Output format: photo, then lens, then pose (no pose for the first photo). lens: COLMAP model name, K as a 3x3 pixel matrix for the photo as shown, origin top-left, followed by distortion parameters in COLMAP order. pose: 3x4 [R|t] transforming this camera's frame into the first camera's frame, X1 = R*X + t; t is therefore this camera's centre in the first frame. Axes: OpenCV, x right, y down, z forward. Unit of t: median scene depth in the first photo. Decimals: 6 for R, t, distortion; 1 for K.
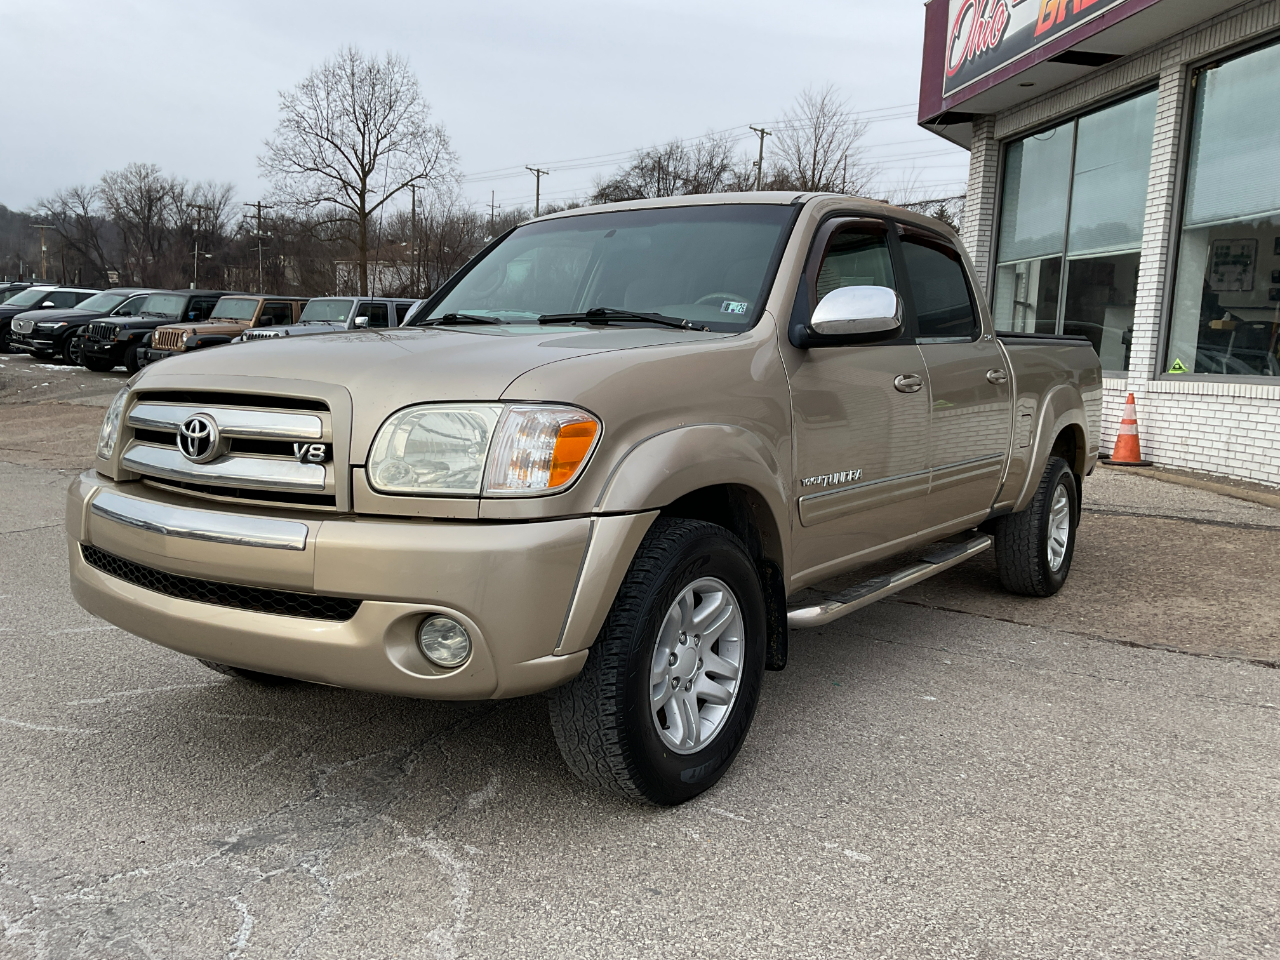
lens RADIAL K [[1054.3, 0, 637.4], [0, 1054.3, 468.3], [0, 0, 1]] dist [0.057377, -0.101444]
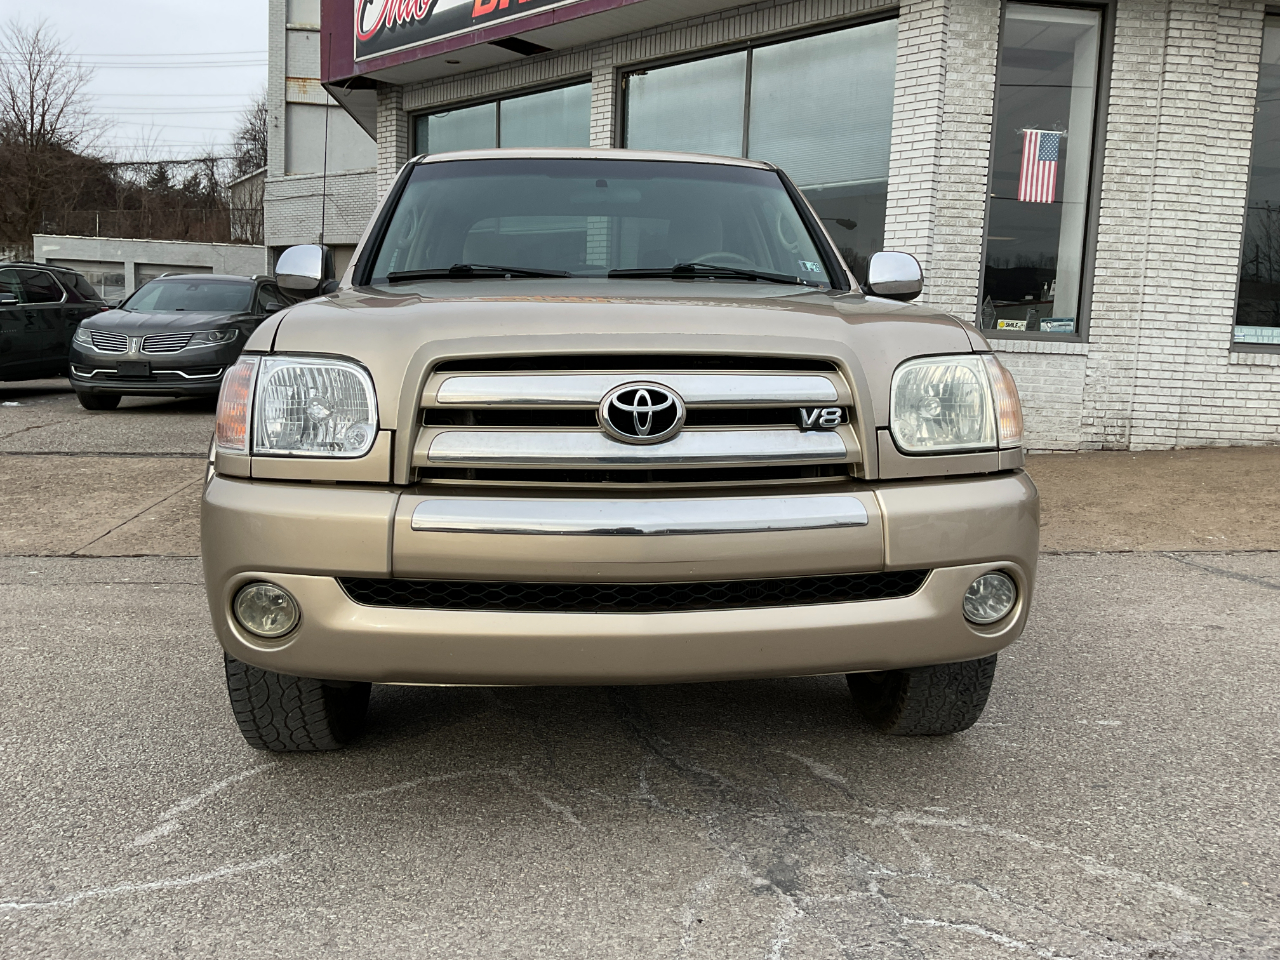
lens RADIAL K [[1054.3, 0, 626.1], [0, 1054.3, 481.0], [0, 0, 1]] dist [0.057377, -0.101444]
pose [[0.766776, -0.097838, 0.634415, -0.254040], [0.073828, 0.995199, 0.064247, -0.007969], [-0.637655, -0.002425, 0.770318, 0.109560]]
